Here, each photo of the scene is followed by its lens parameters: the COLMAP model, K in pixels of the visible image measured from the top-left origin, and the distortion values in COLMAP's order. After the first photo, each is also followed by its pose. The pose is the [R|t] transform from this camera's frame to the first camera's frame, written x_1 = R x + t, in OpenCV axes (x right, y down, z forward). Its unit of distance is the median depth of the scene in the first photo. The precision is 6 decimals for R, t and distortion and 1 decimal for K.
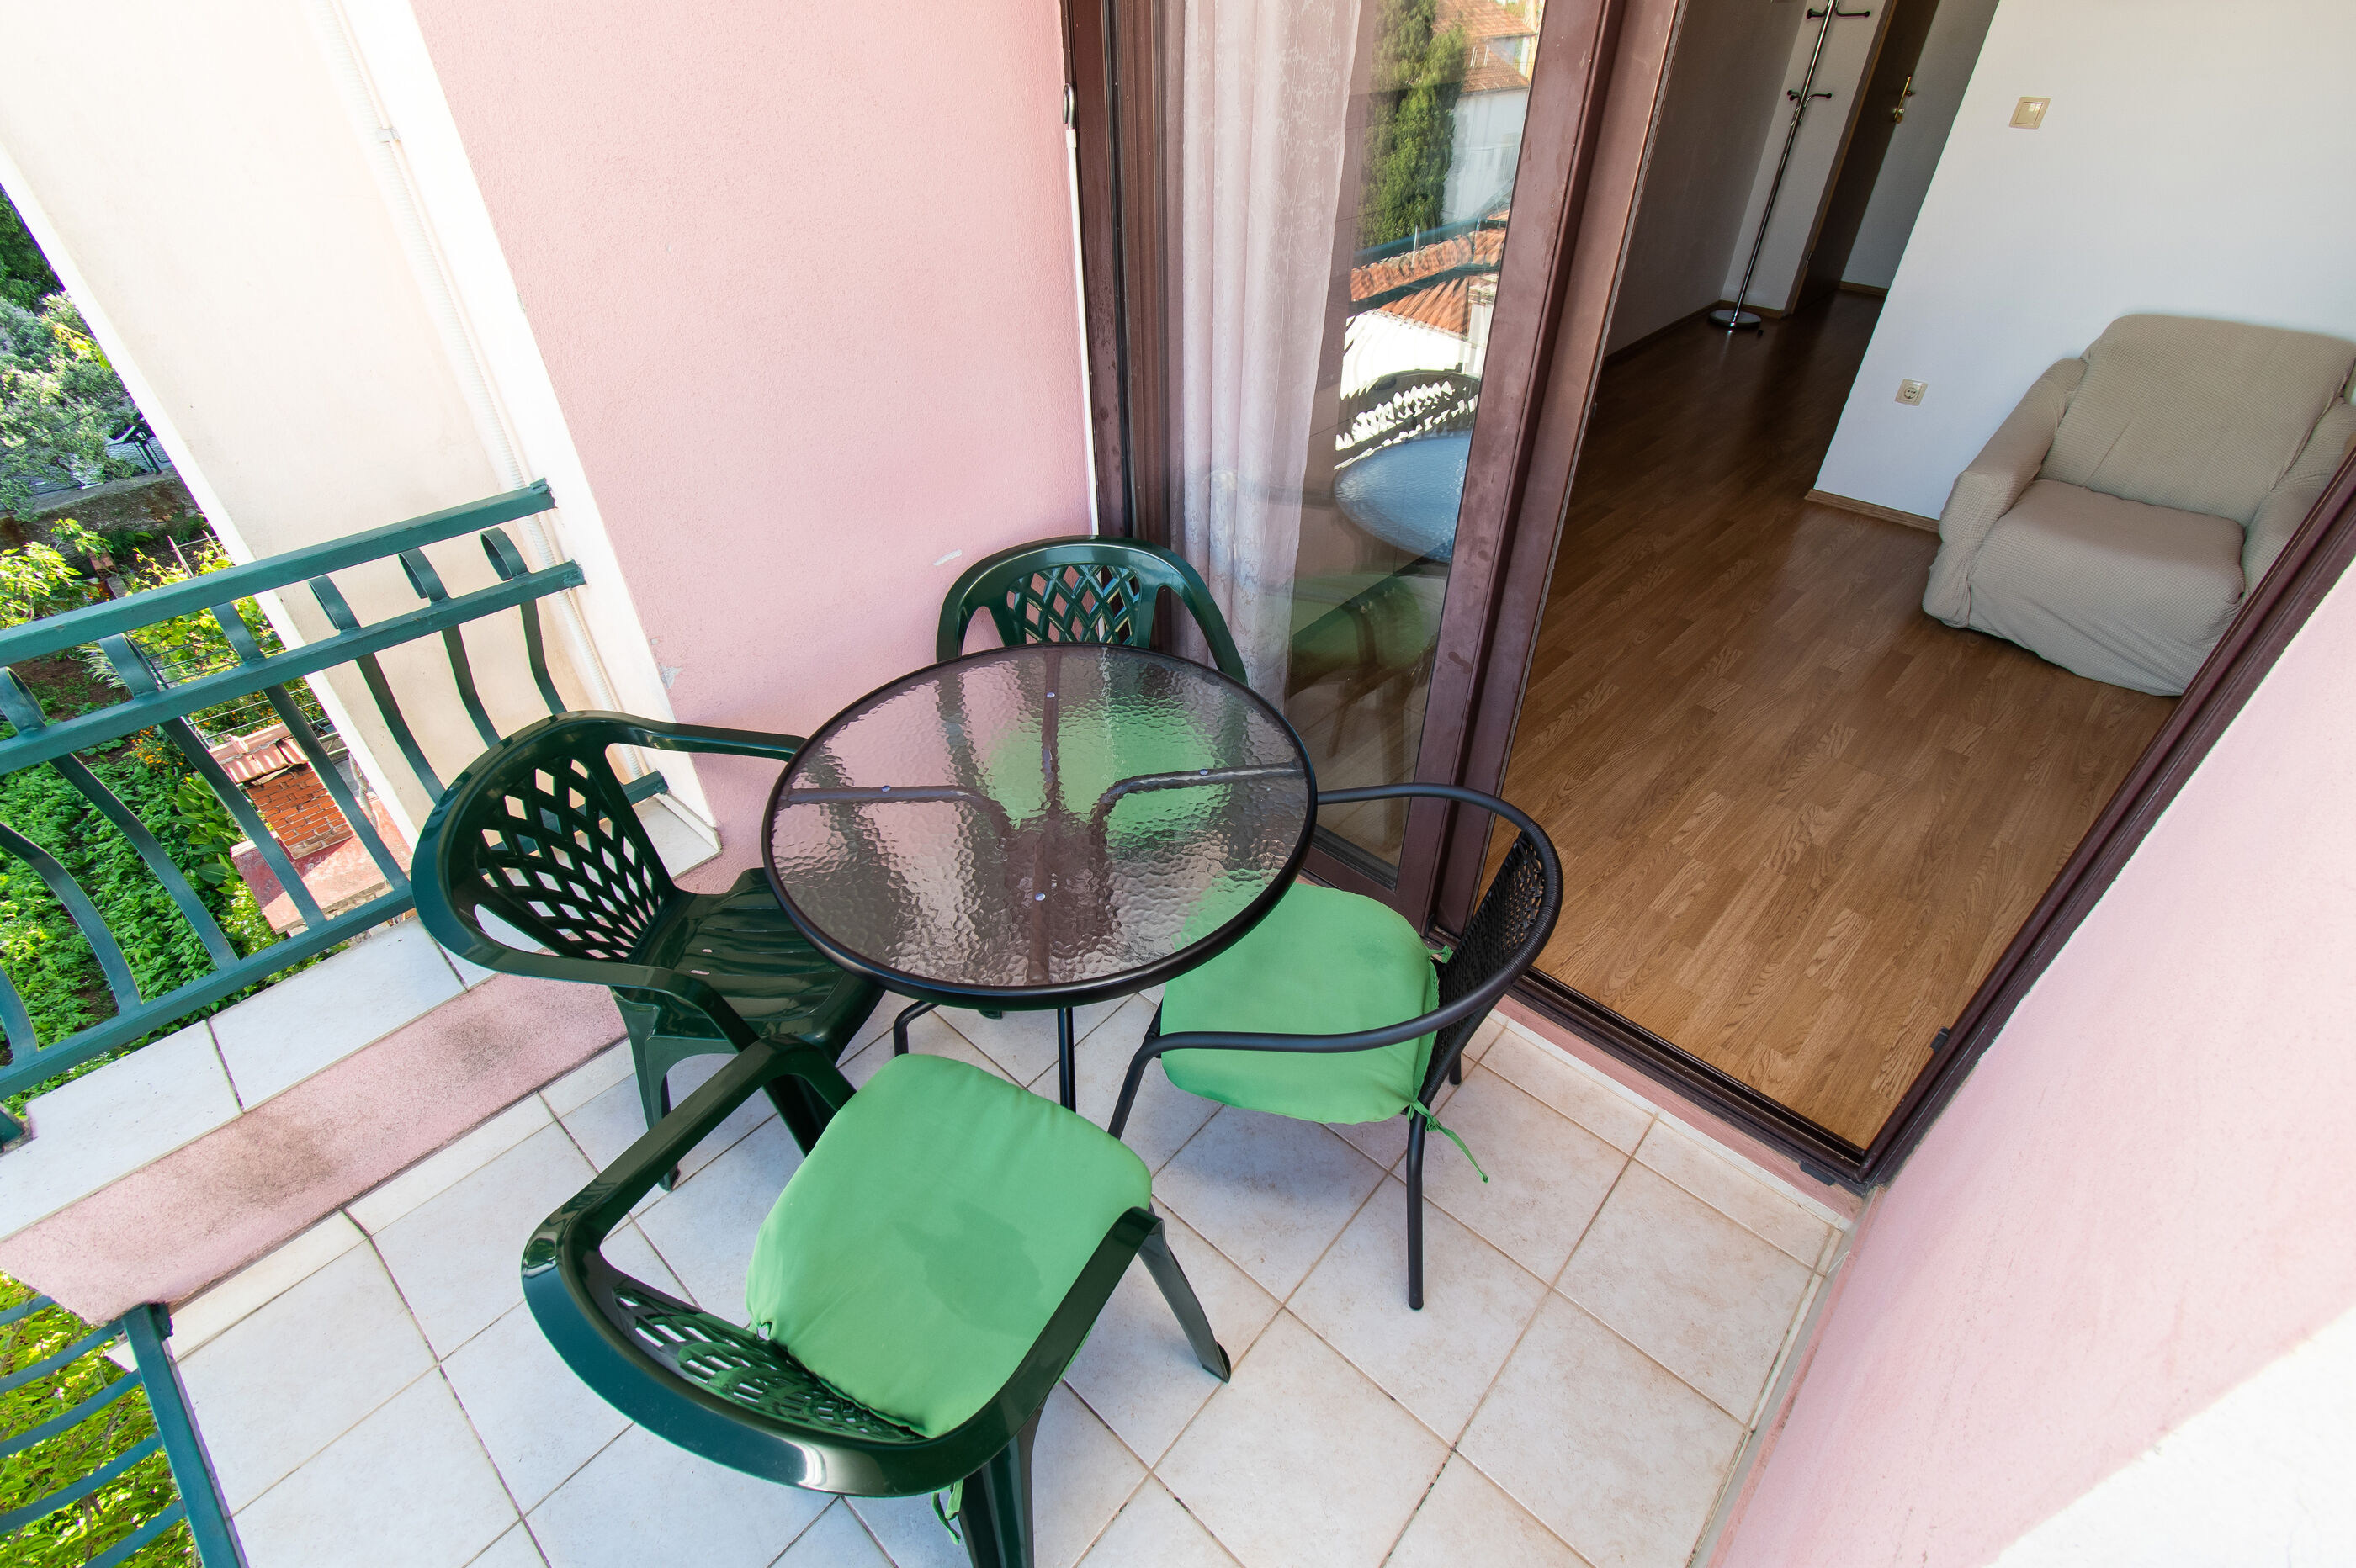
lens RADIAL K [[977.7, 0, 1183.5], [0, 977.7, 709.2], [0, 0, 1]] dist [-0.001070, -0.000087]
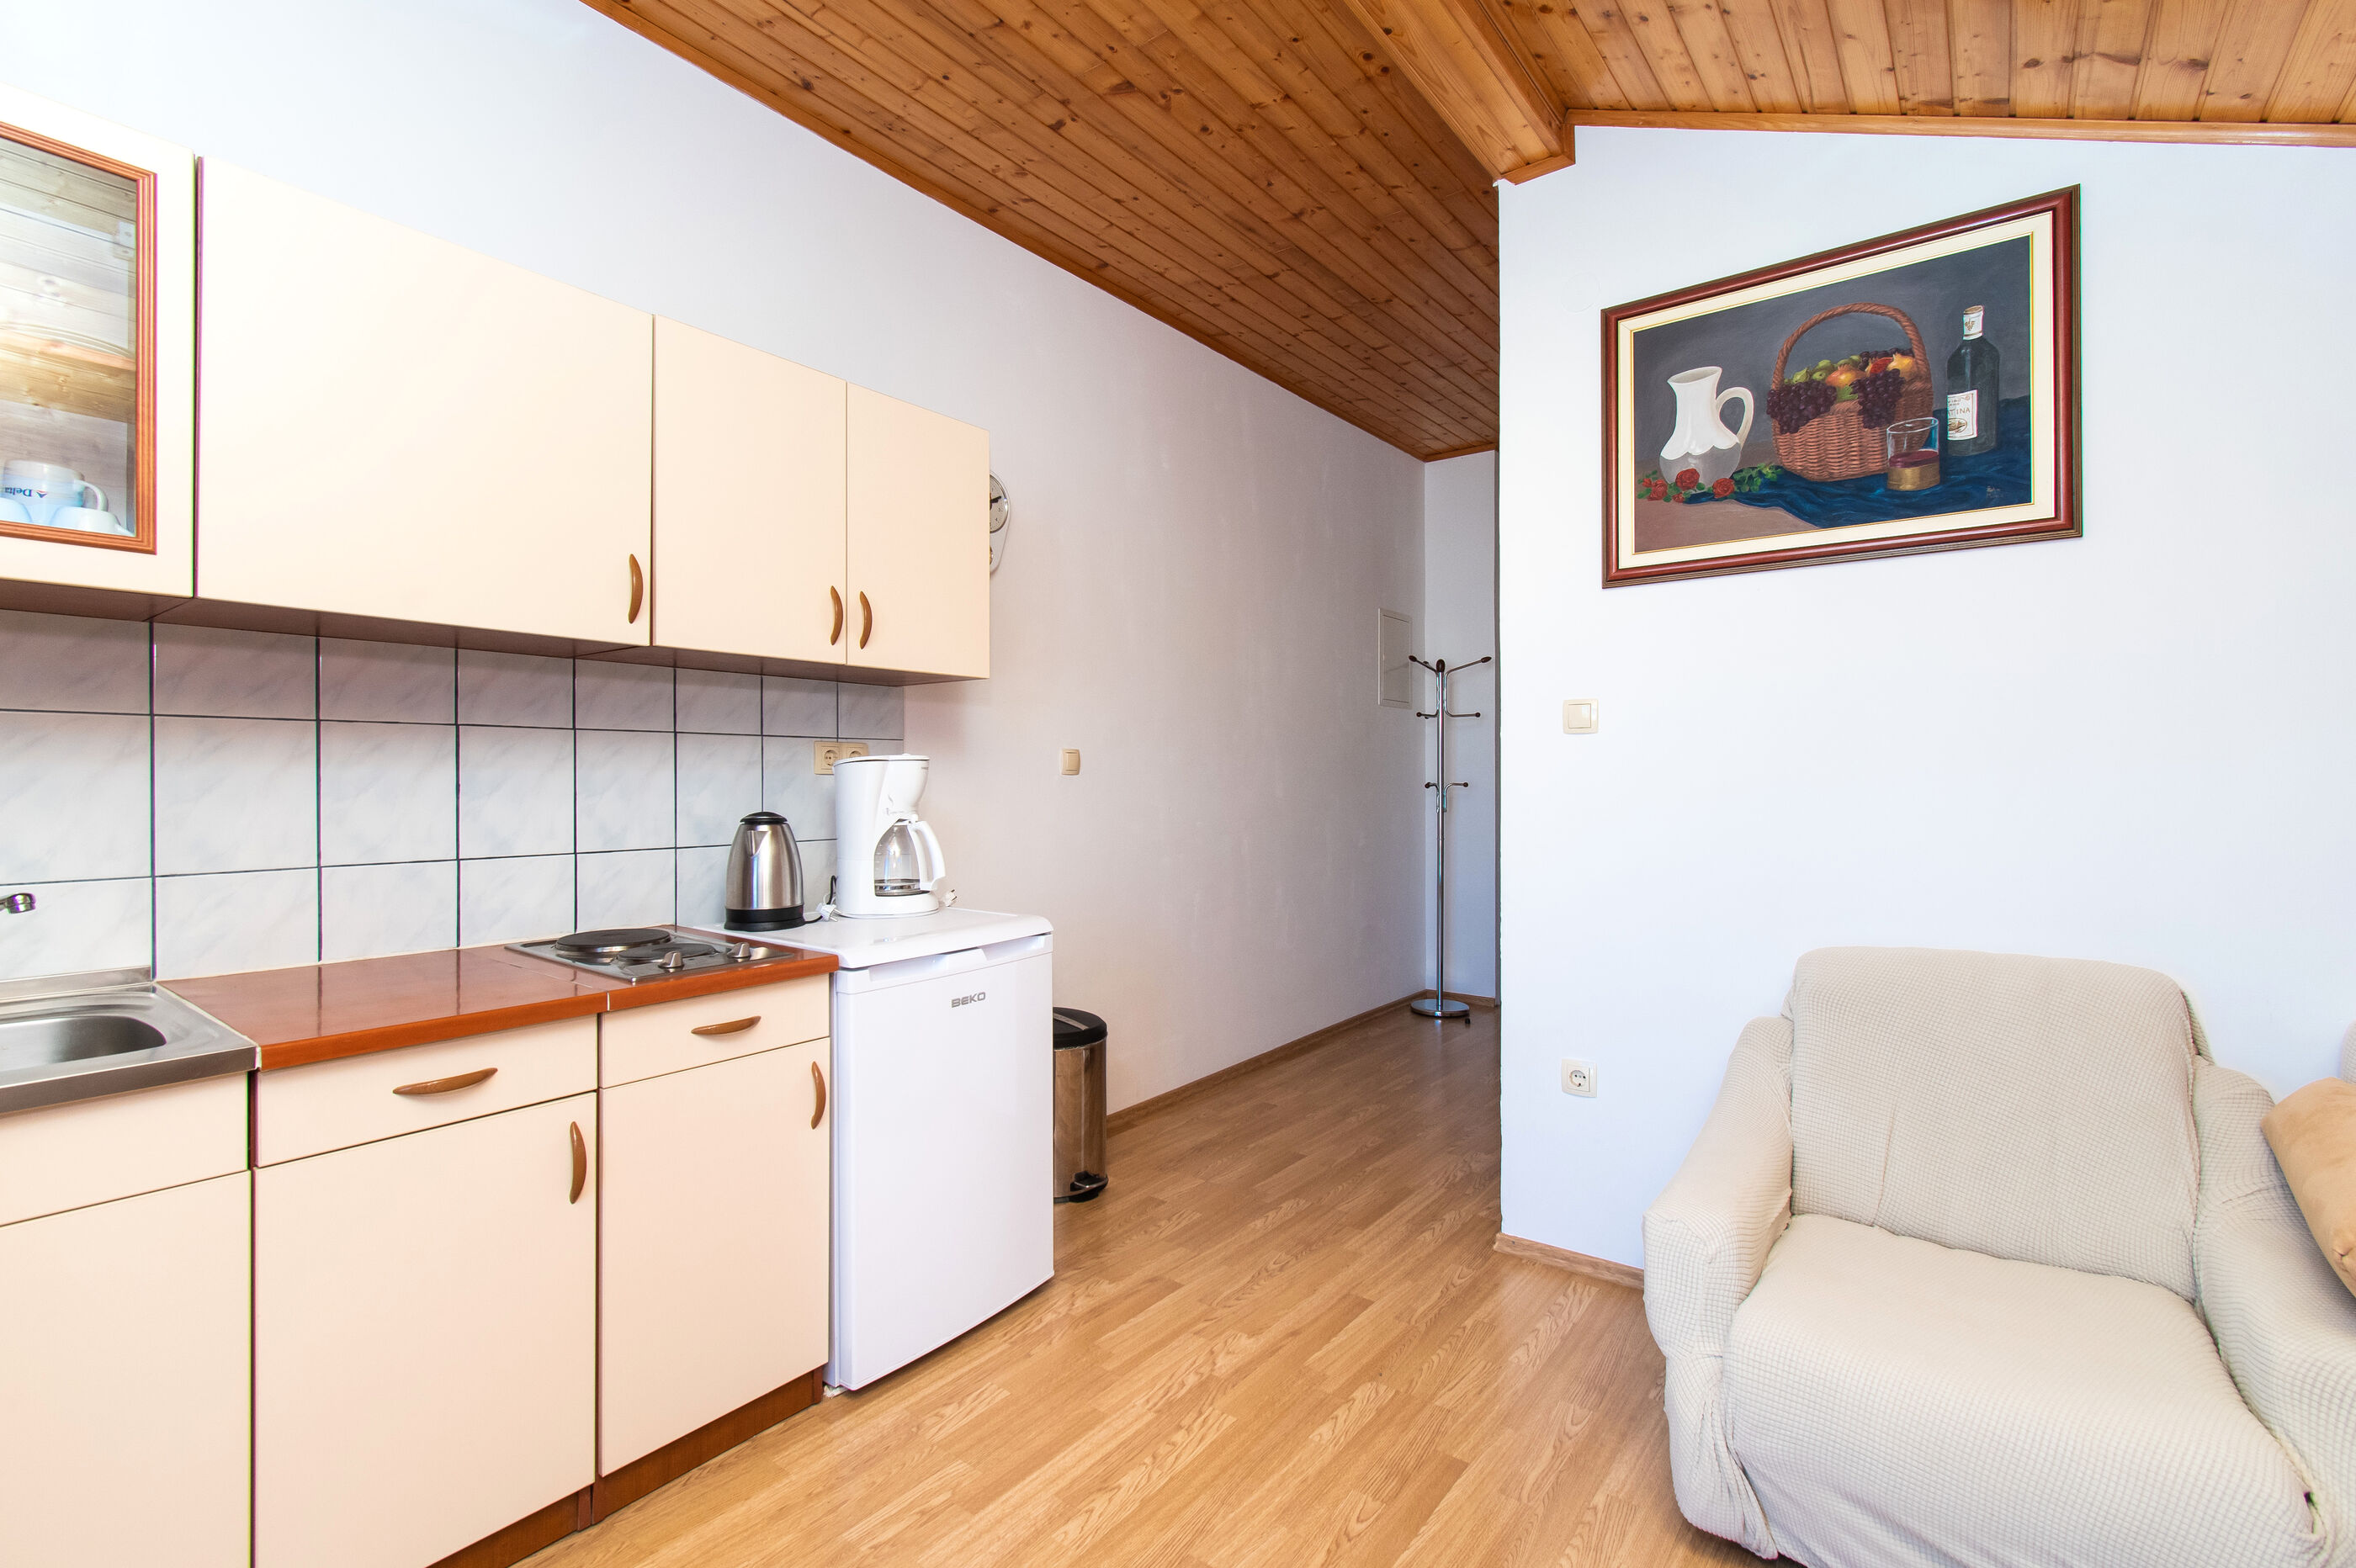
lens RADIAL K [[1044.6, 0, 1172.6], [0, 1044.6, 779.9], [0, 0, 1]] dist [0.001959, -0.000514]
pose [[0.990878, 0.023199, 0.132752, 0.613973], [0.059602, 0.808052, -0.586089, -0.149312], [-0.120867, 0.588654, 0.799298, 0.598657]]
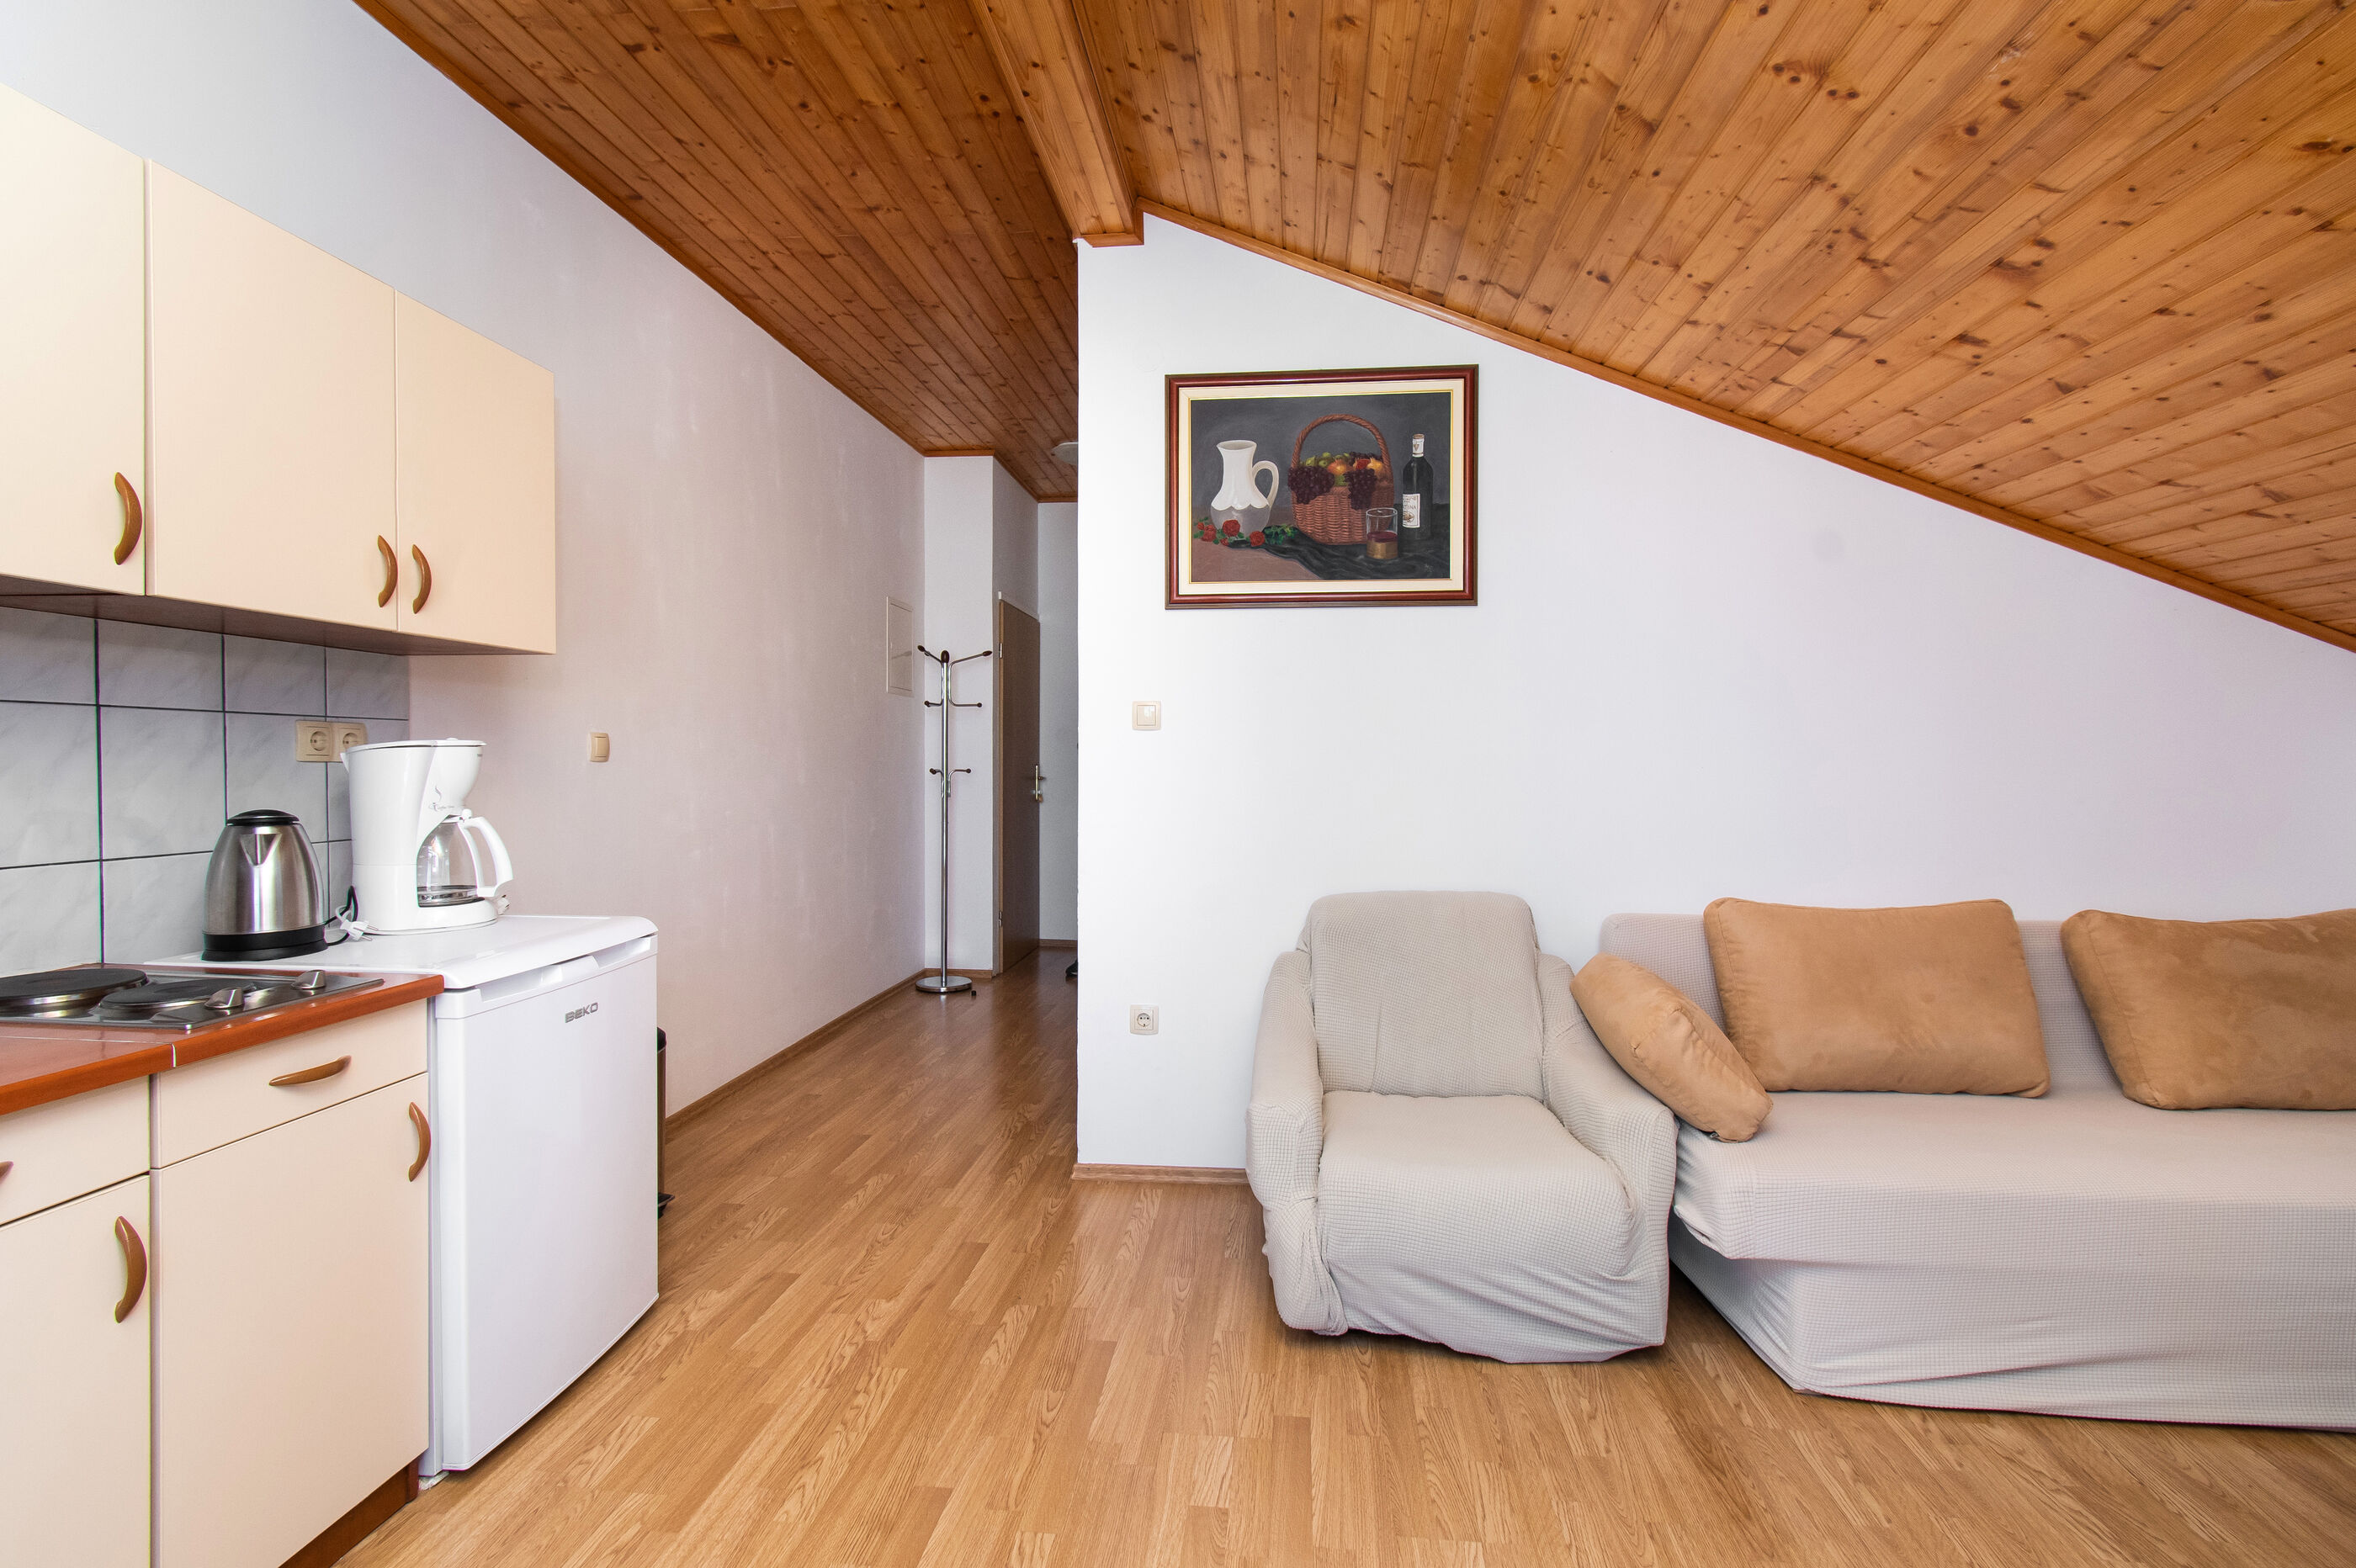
lens RADIAL K [[1049.6, 0, 1178.0], [0, 1049.6, 784.0], [0, 0, 1]] dist [0.000804, -0.000660]
pose [[0.778363, 0.013669, 0.627666, 0.398494], [0.352599, 0.817675, -0.455062, -0.142598], [-0.519447, 0.575518, 0.631628, 0.587848]]
